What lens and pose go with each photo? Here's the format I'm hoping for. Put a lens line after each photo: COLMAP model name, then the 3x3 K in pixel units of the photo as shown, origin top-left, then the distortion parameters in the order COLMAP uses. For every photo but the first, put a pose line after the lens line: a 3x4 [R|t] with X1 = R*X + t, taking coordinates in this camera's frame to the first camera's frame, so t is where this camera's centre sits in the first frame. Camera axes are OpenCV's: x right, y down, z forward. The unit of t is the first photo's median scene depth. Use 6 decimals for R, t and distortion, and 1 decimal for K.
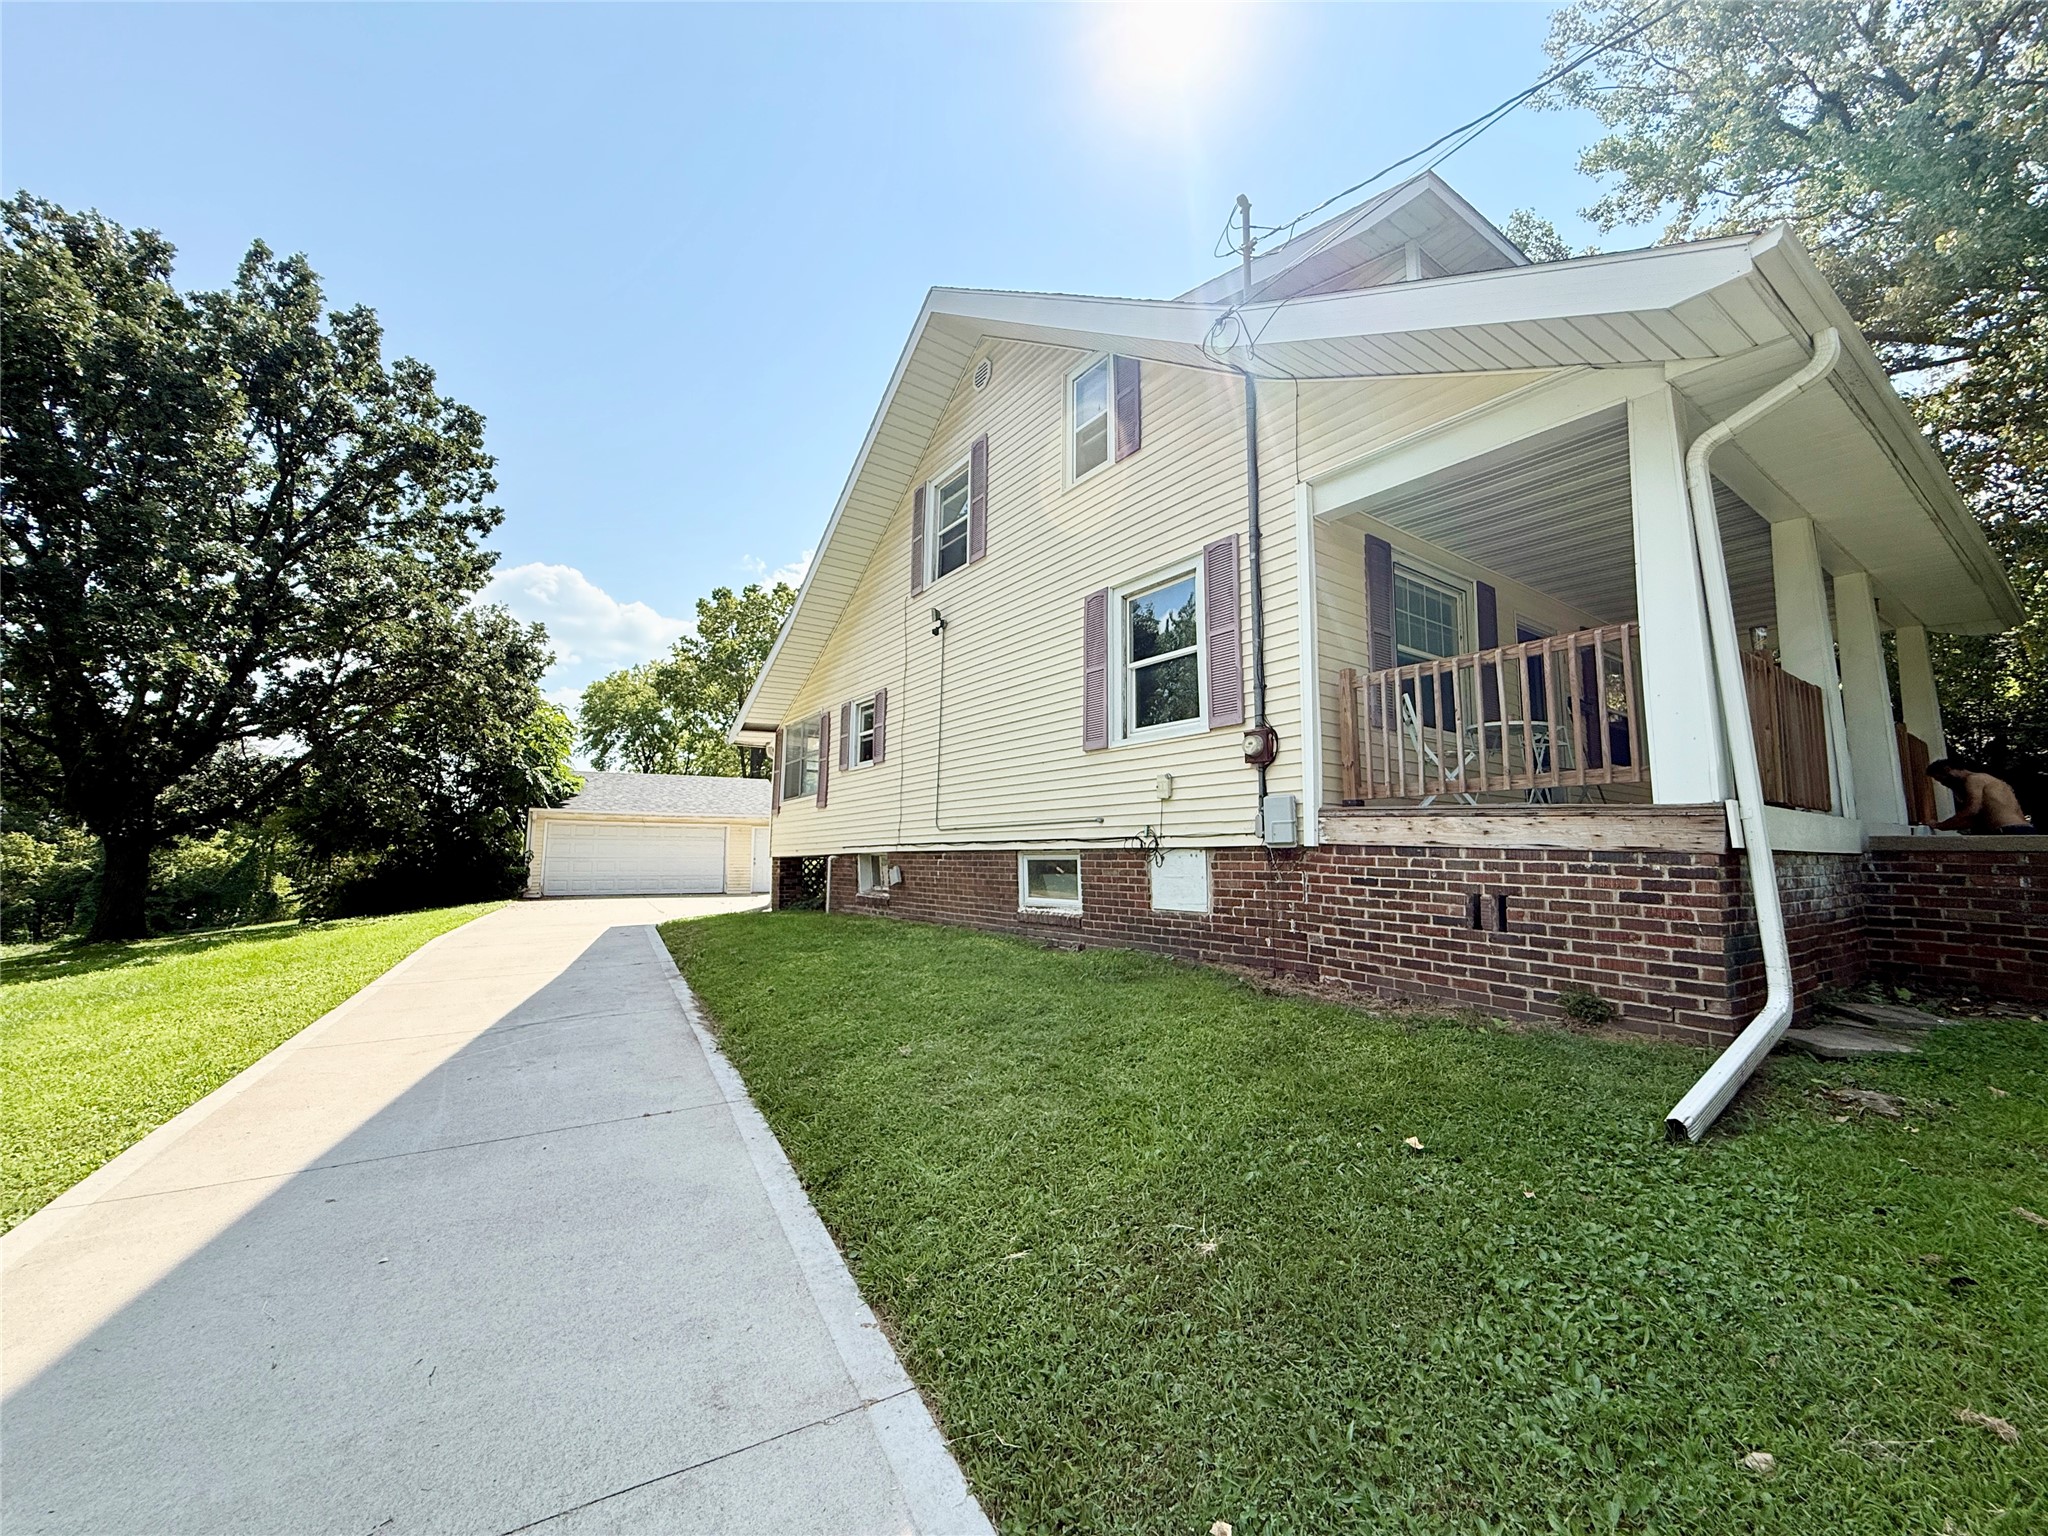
lens RADIAL K [[817.8, 0, 1024.3], [0, 817.8, 764.7], [0, 0, 1]] dist [-0.003079, 0.001569]
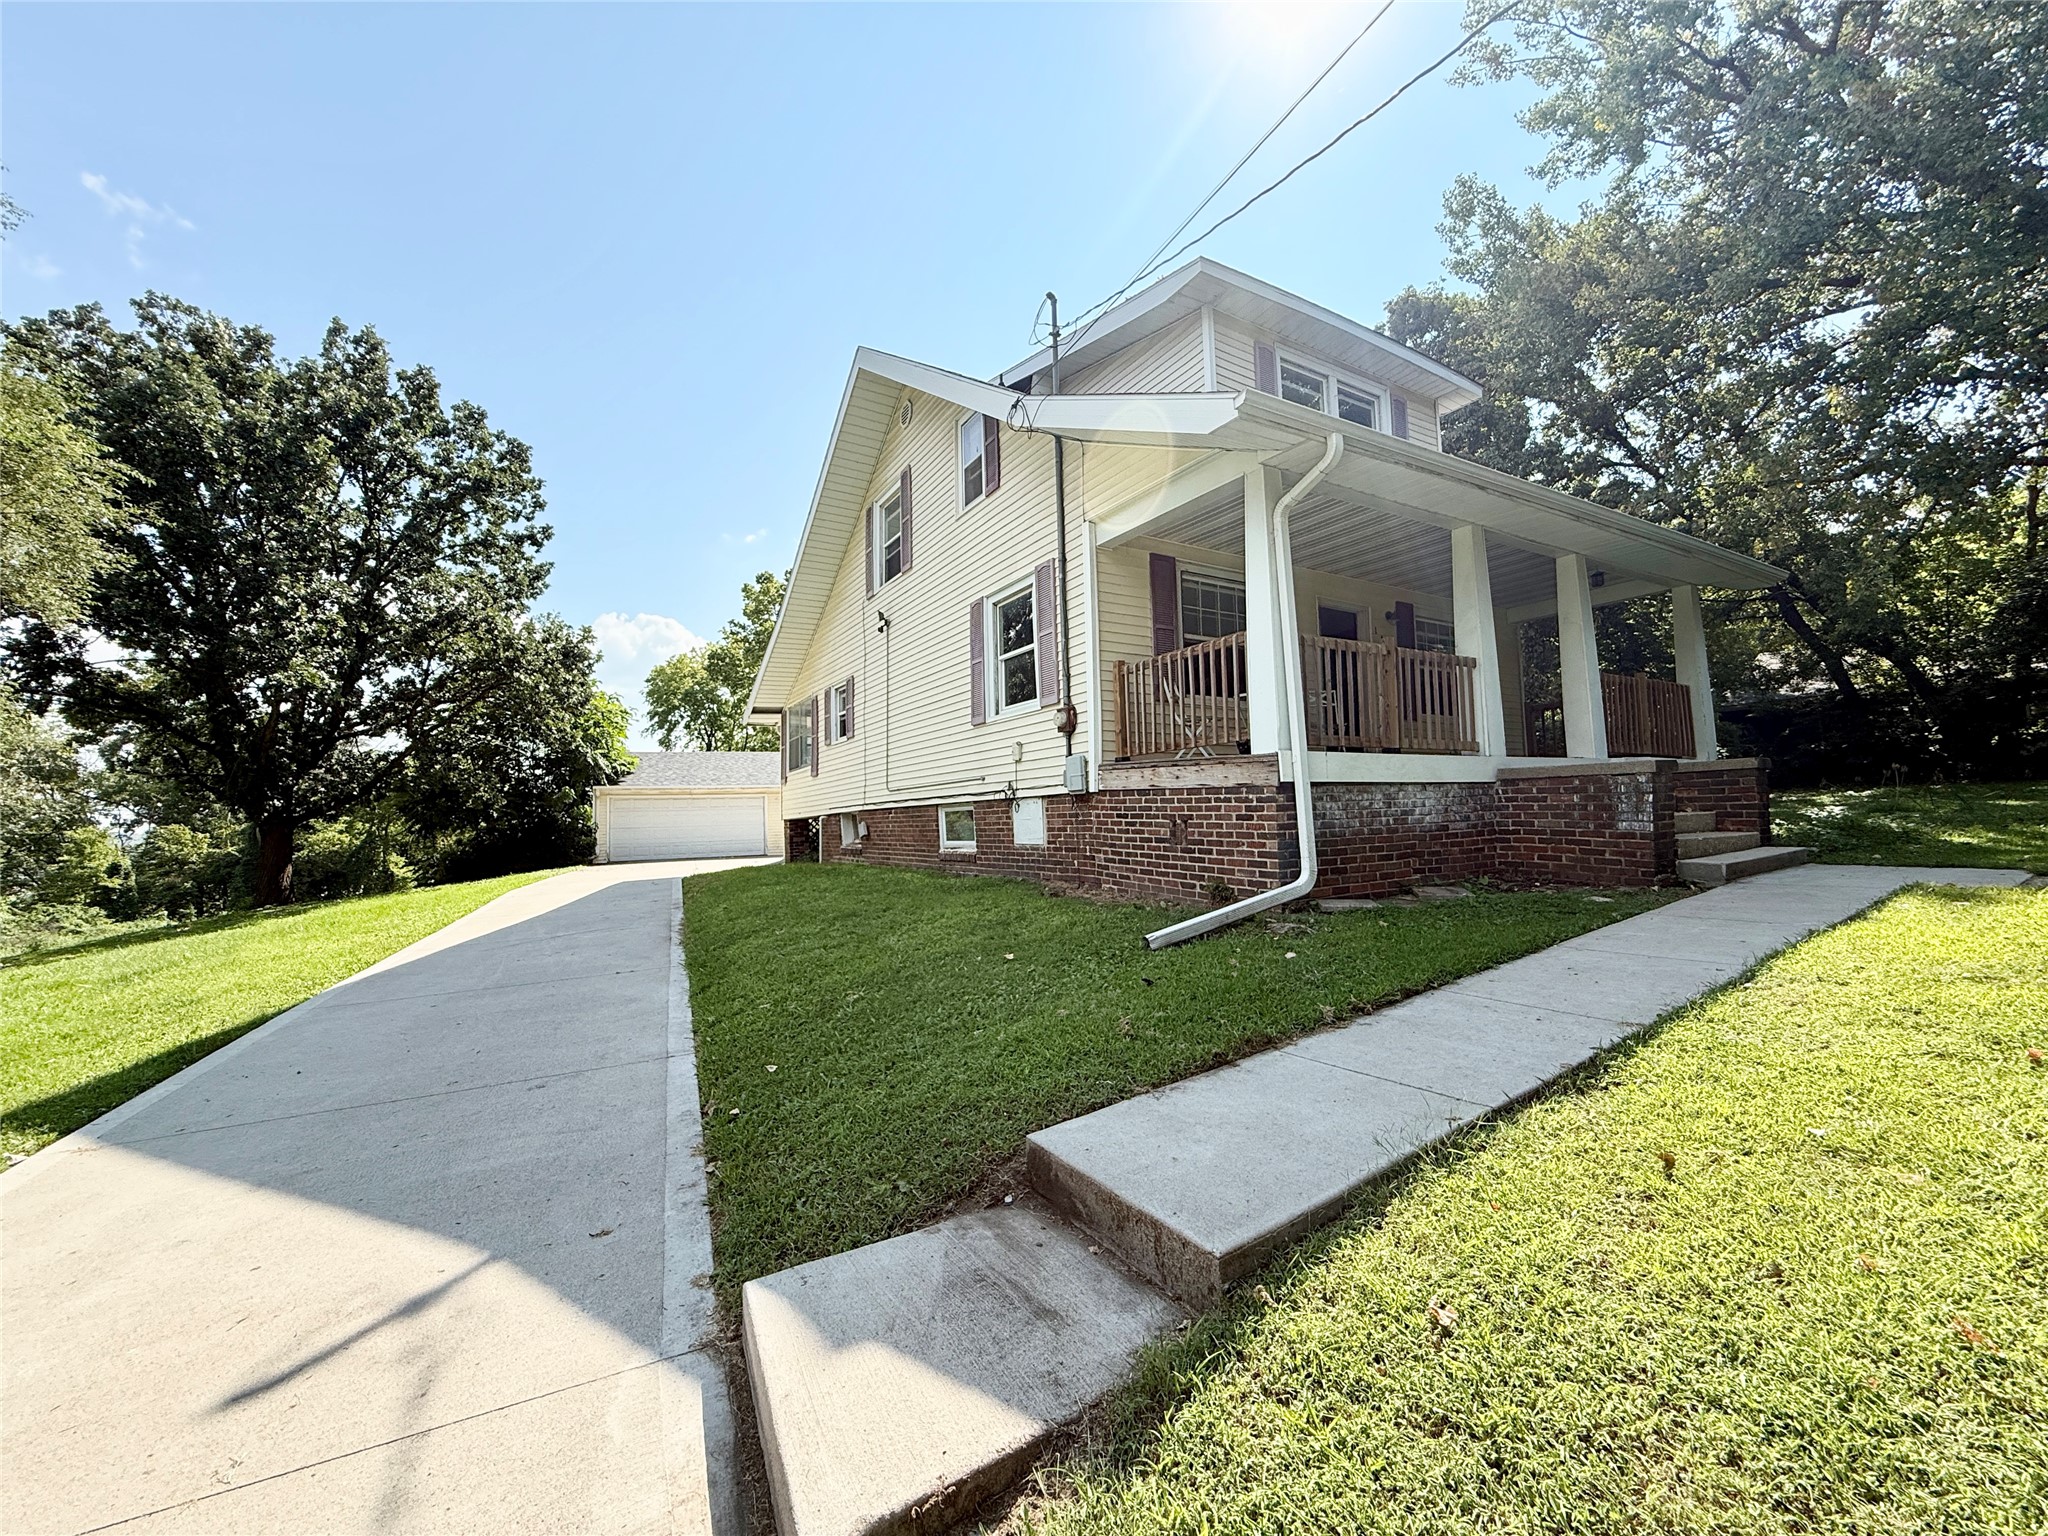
lens RADIAL K [[817.8, 0, 1025.1], [0, 817.8, 763.0], [0, 0, 1]] dist [-0.003079, 0.001569]
pose [[0.996233, -0.040192, -0.076839, 0.147739], [0.043712, 0.998044, 0.044684, -0.006590], [0.074893, -0.047875, 0.996042, -0.162249]]
